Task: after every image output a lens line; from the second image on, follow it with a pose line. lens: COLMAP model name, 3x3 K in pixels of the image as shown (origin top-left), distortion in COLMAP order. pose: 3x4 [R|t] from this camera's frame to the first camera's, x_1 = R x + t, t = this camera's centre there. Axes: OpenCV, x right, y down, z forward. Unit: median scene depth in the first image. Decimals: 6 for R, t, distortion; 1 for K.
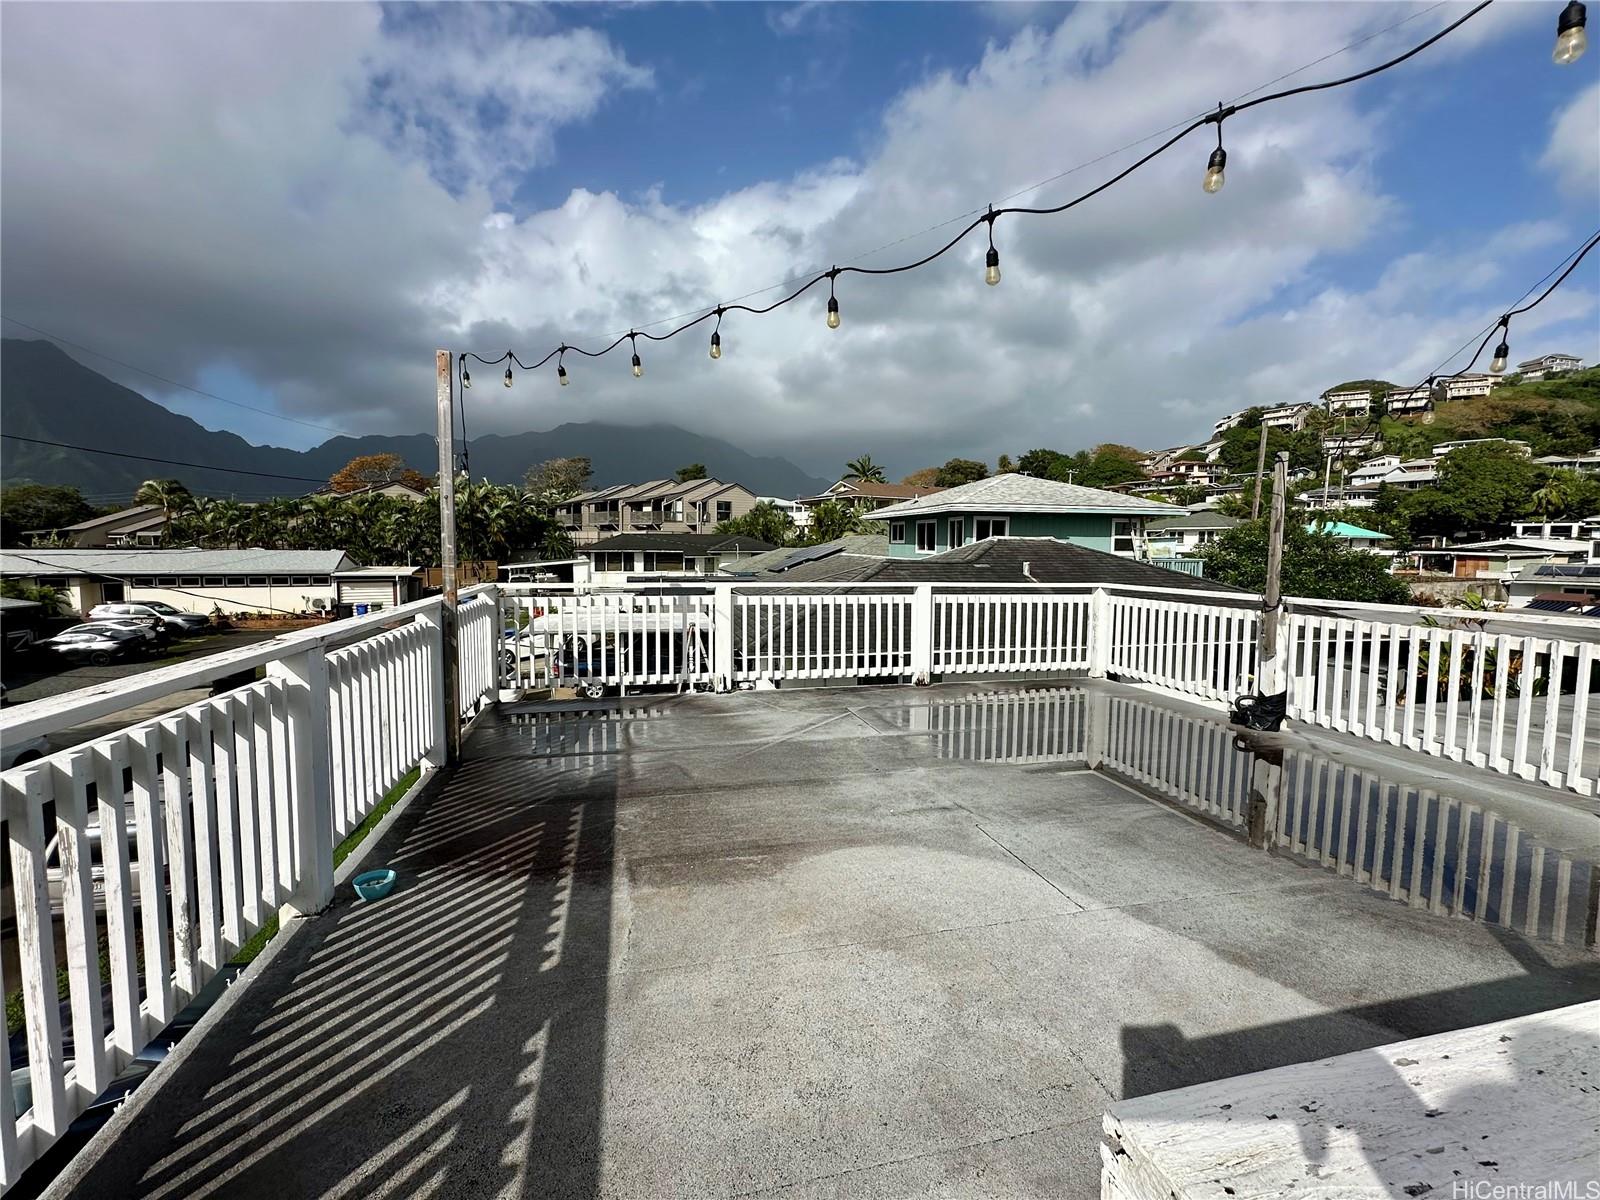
lens RADIAL K [[701.6, 0, 800.0], [0, 701.6, 600.0], [0, 0, 1]] dist [0.001471, 0.000379]
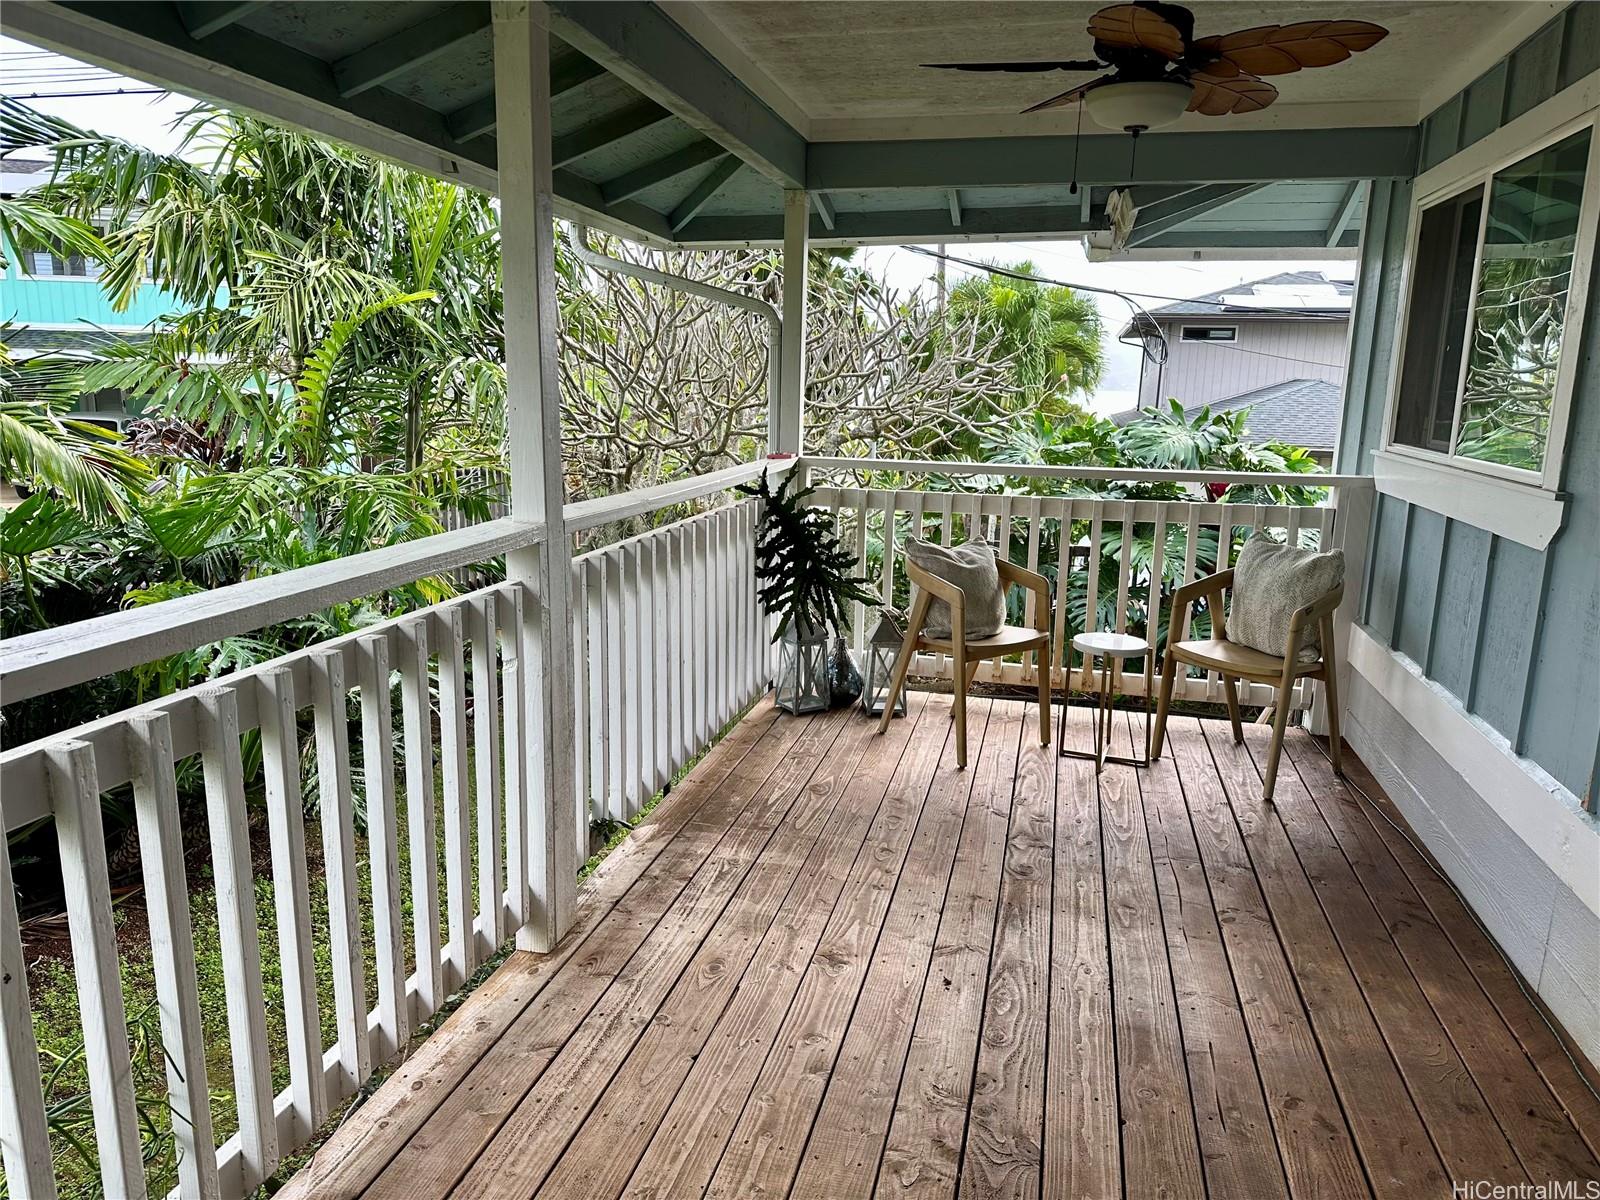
lens RADIAL K [[1128.7, 0, 800.0], [0, 1128.7, 600.0], [0, 0, 1]] dist [0.001942, 0.000411]
pose [[0.878919, 0.103929, -0.465511, -0.055694], [-0.043314, 0.989331, 0.139094, -0.016787], [0.475001, -0.102089, 0.874044, 0.226418]]
